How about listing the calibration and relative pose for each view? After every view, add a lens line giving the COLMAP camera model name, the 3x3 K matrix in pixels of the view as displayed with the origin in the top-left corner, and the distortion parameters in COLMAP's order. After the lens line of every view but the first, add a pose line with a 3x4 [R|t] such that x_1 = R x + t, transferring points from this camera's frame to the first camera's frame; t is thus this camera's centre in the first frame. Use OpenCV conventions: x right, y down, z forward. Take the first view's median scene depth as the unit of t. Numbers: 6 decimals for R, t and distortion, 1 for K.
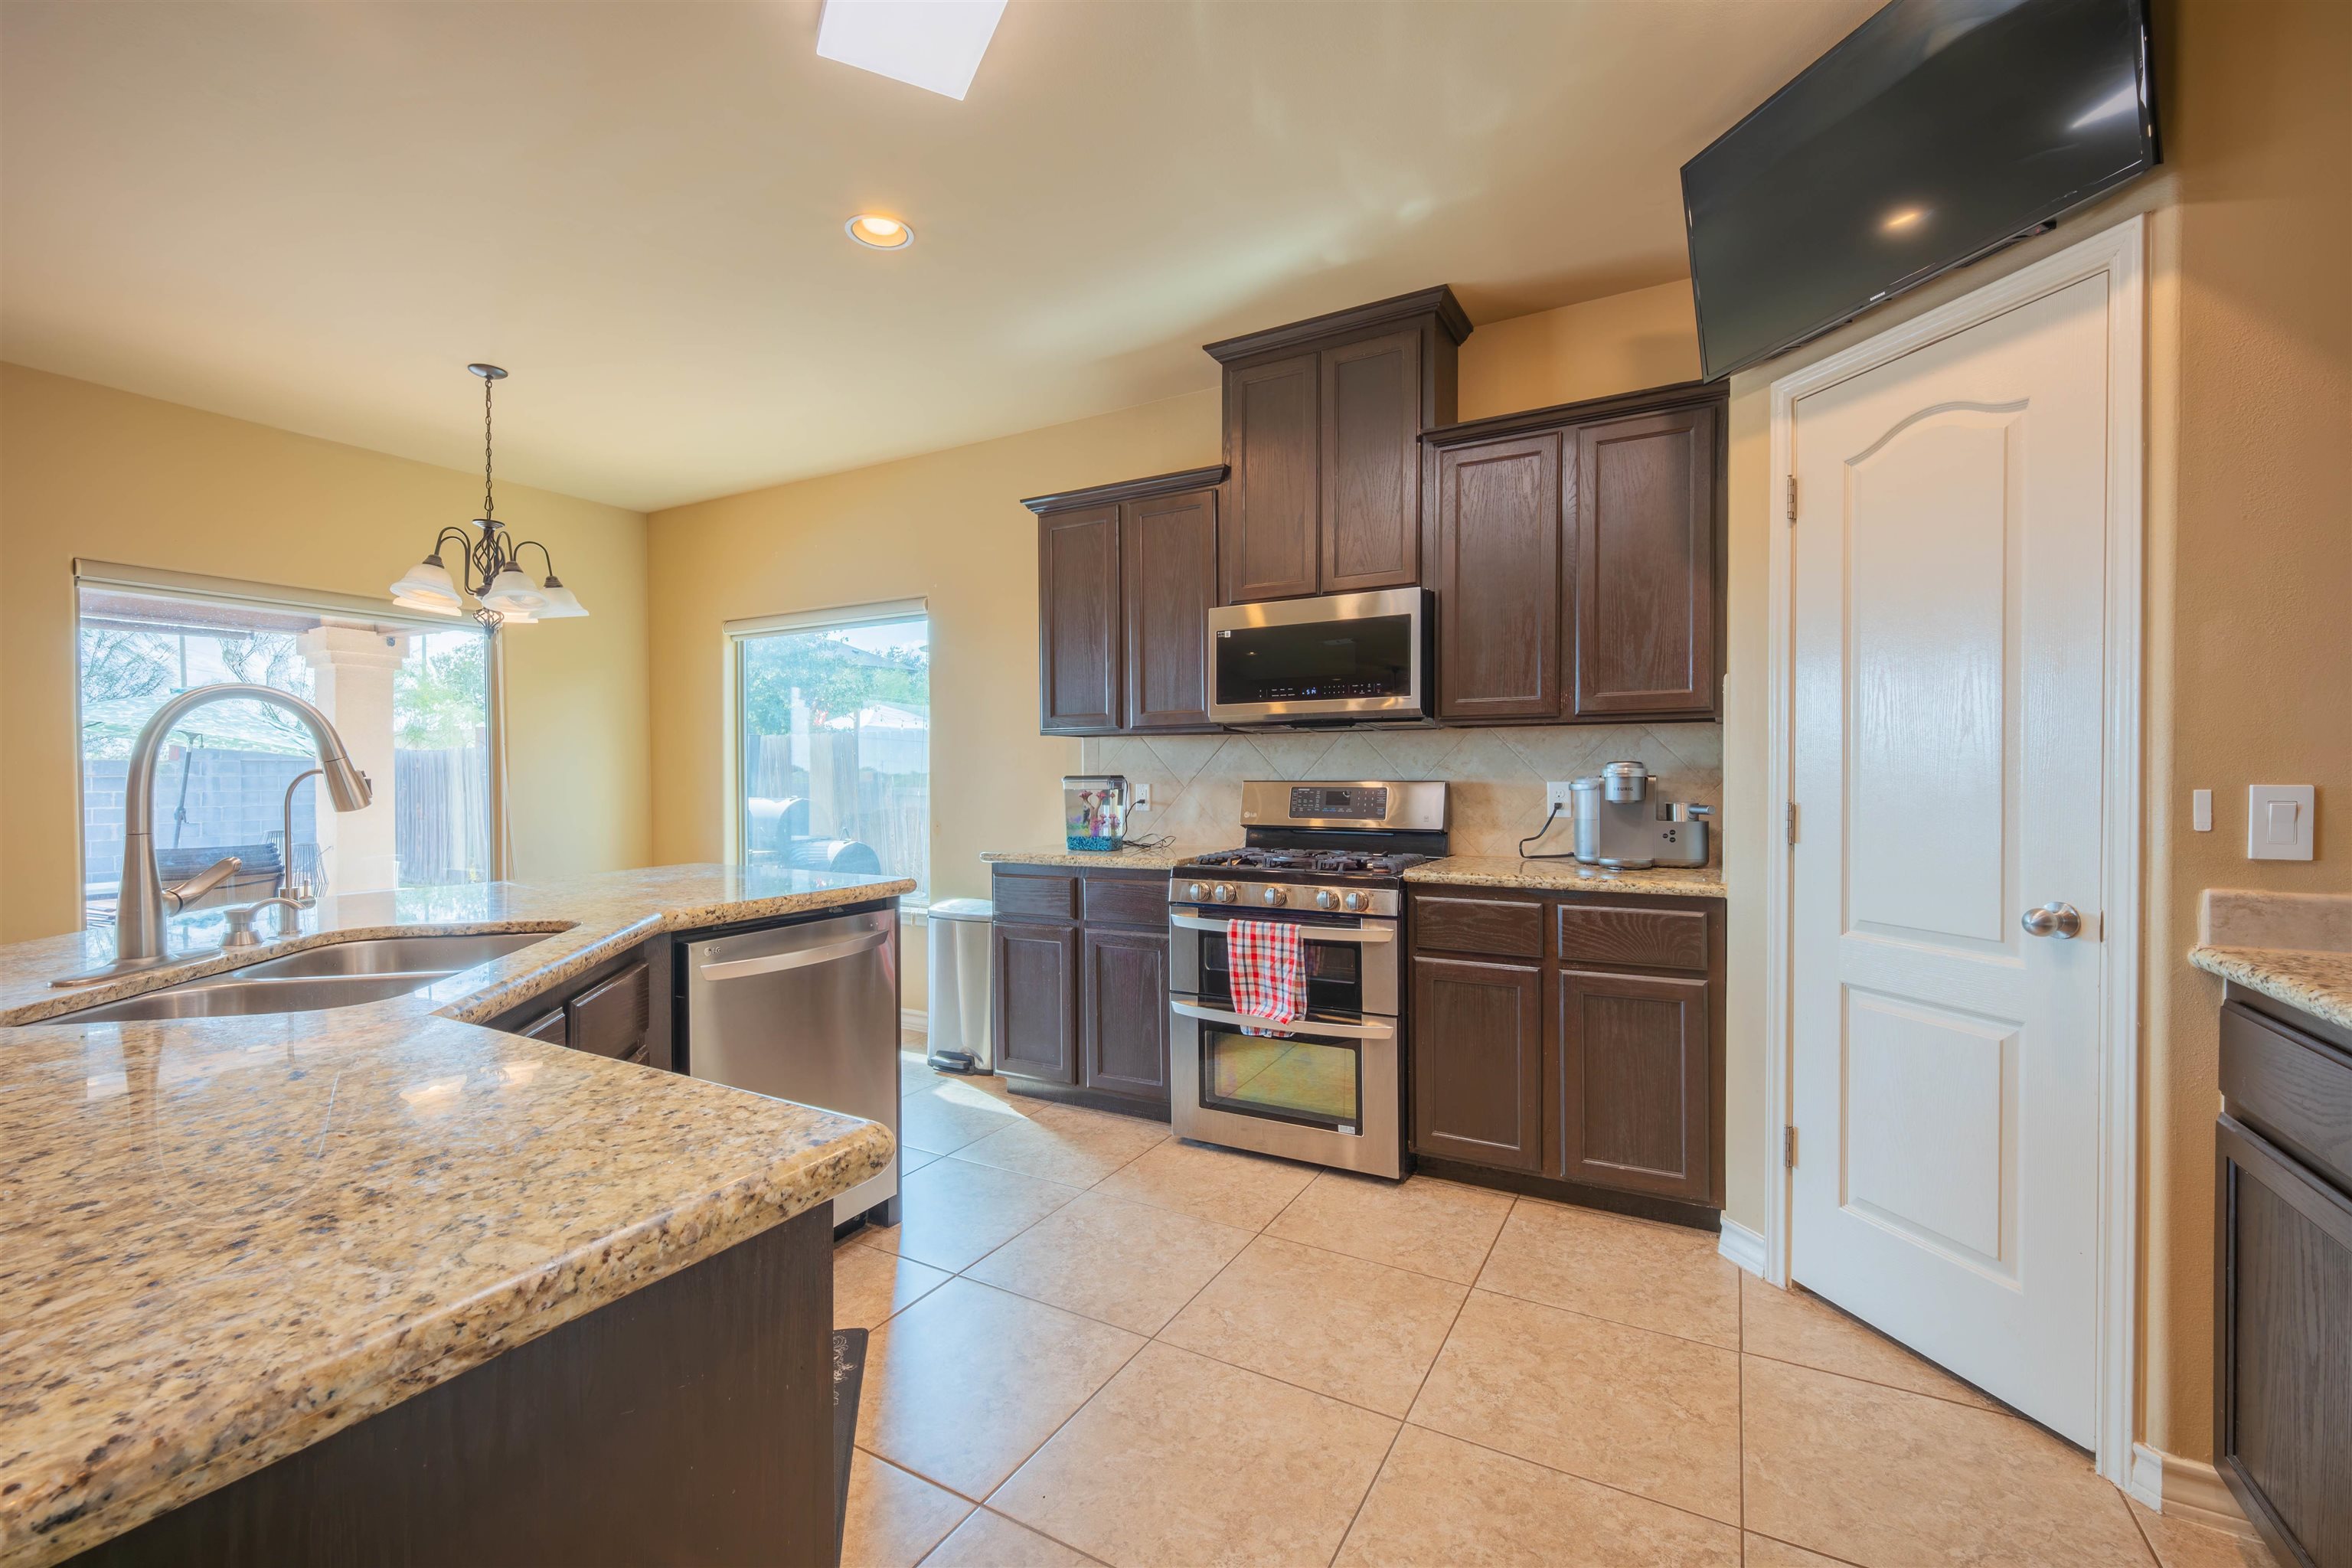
lens RADIAL K [[969.3, 0, 1165.2], [0, 969.3, 789.7], [0, 0, 1]] dist [-0.000582, -0.002854]
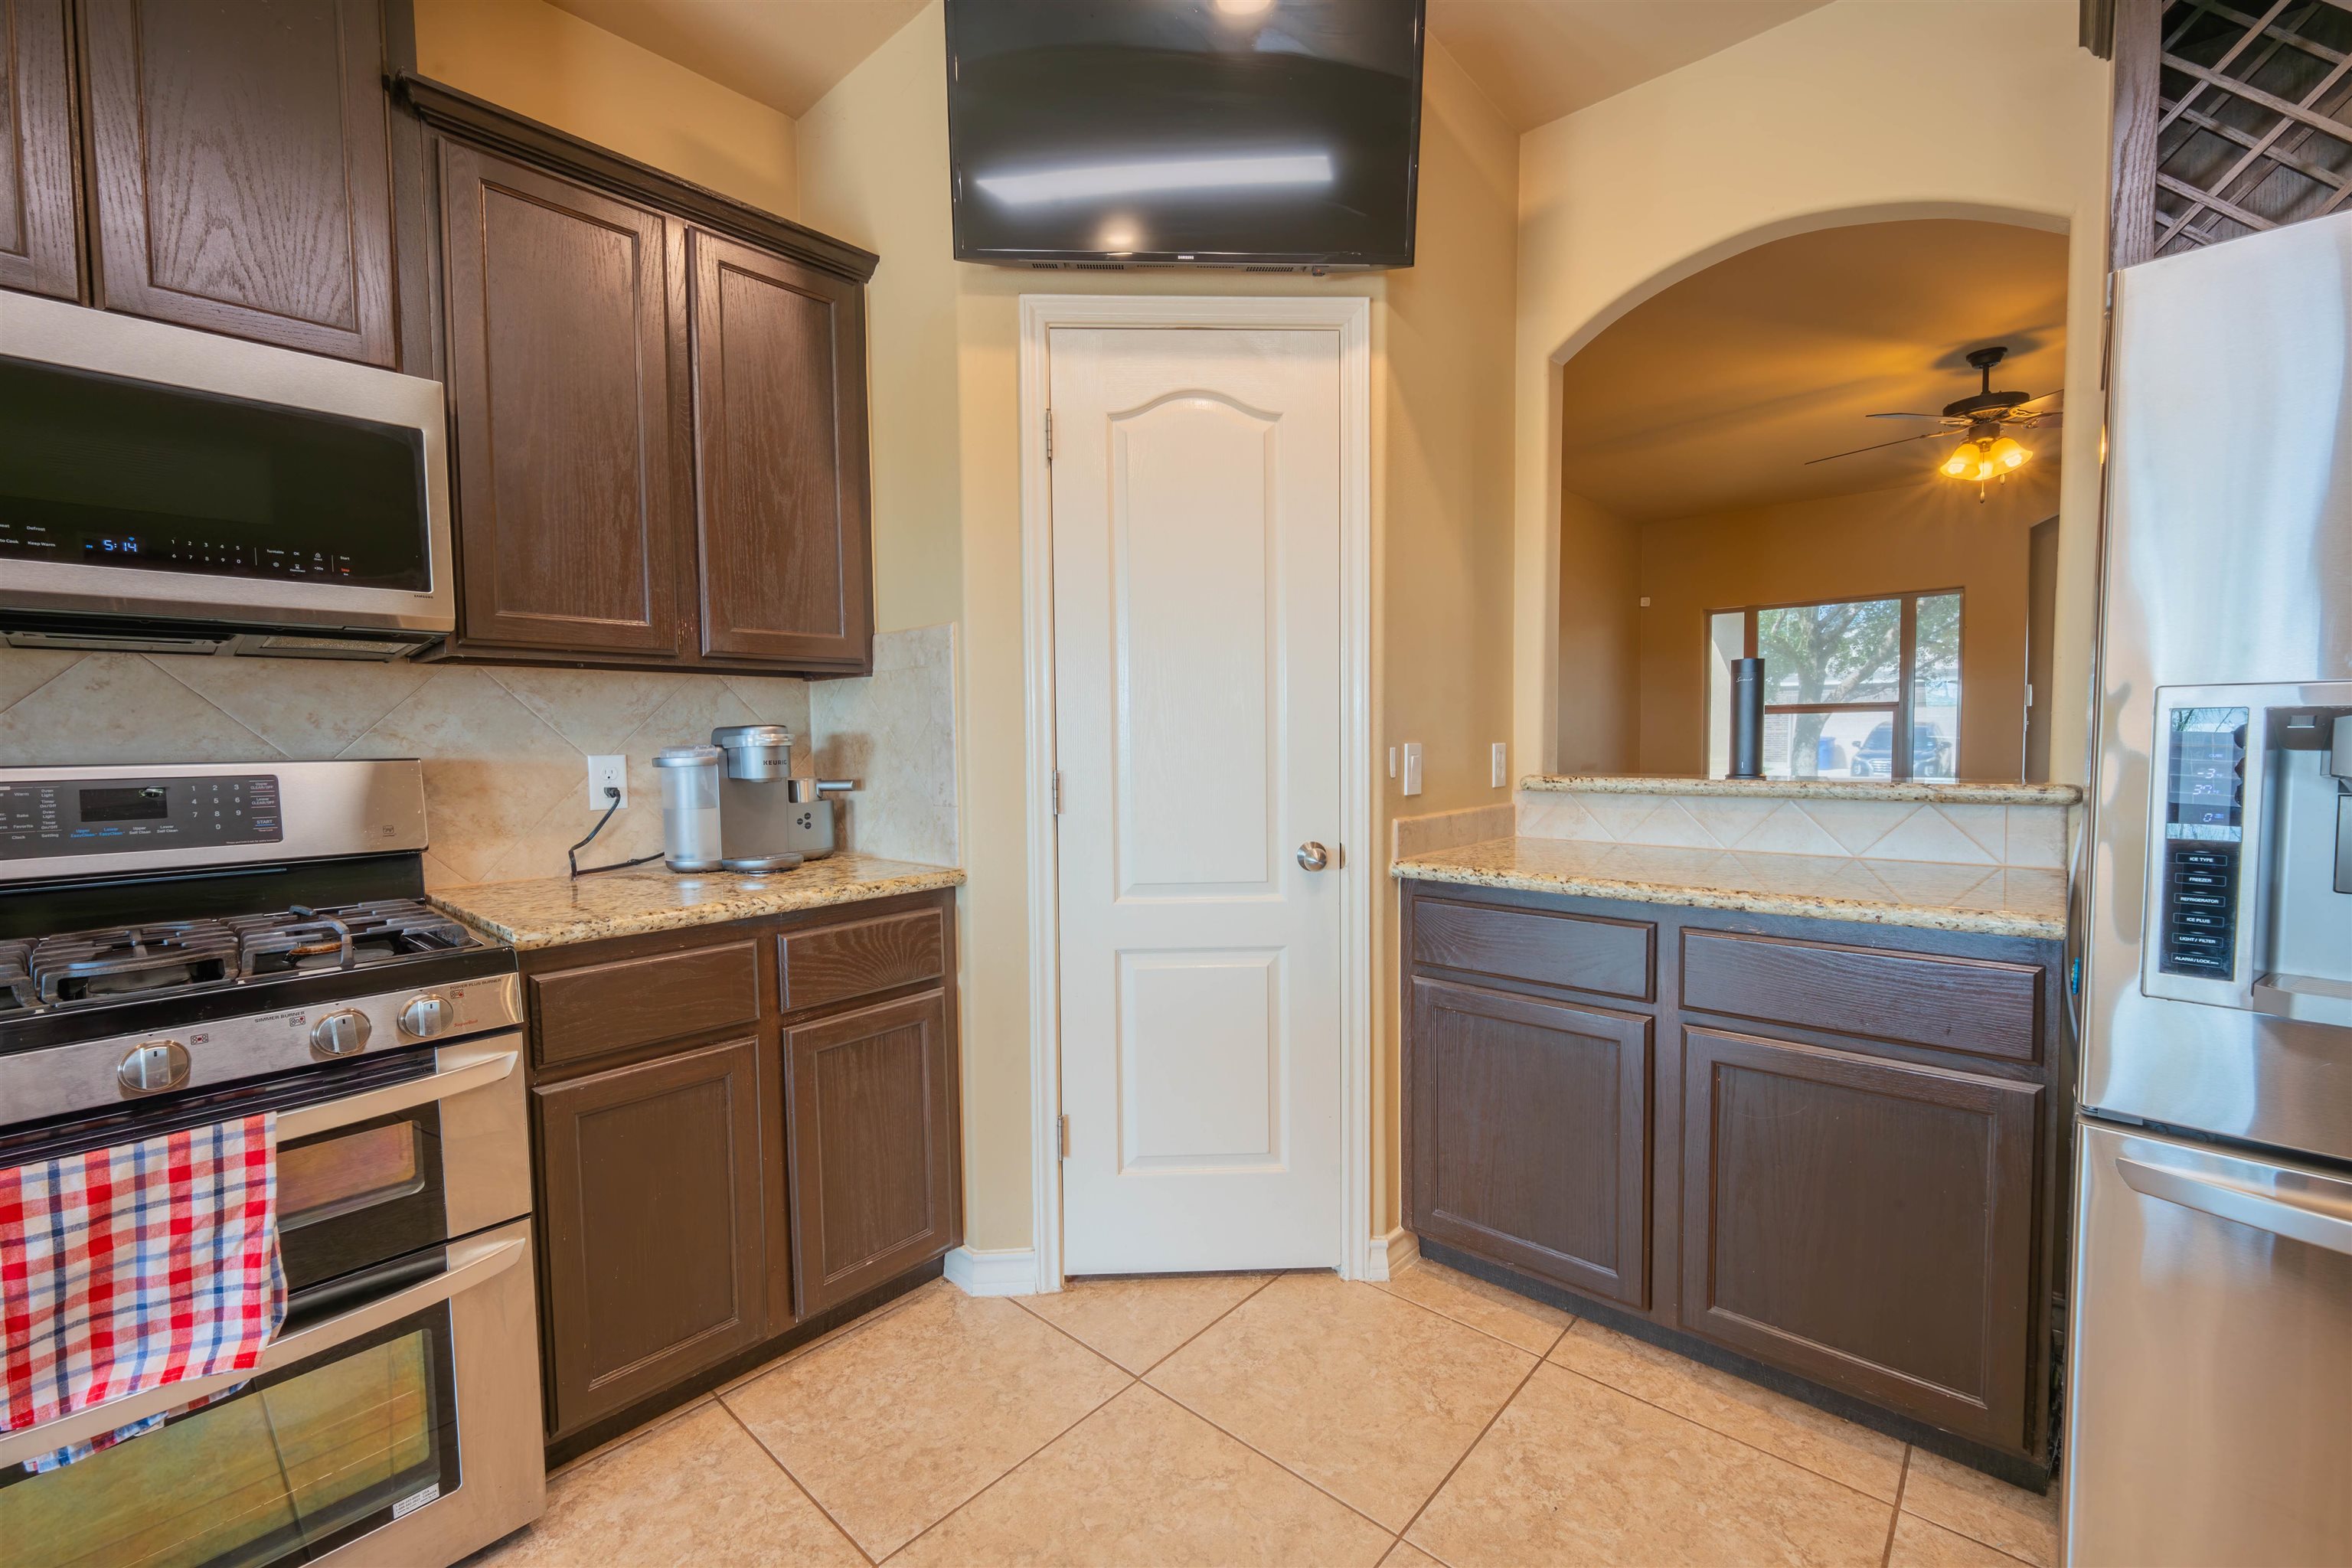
lens RADIAL K [[969.3, 0, 1168.1], [0, 969.3, 786.4], [0, 0, 1]] dist [-0.000582, -0.002854]
pose [[0.205696, -0.050896, 0.977292, -0.180325], [0.025774, 0.998582, 0.046580, -0.008928], [-0.978276, 0.015607, 0.206716, 0.547295]]
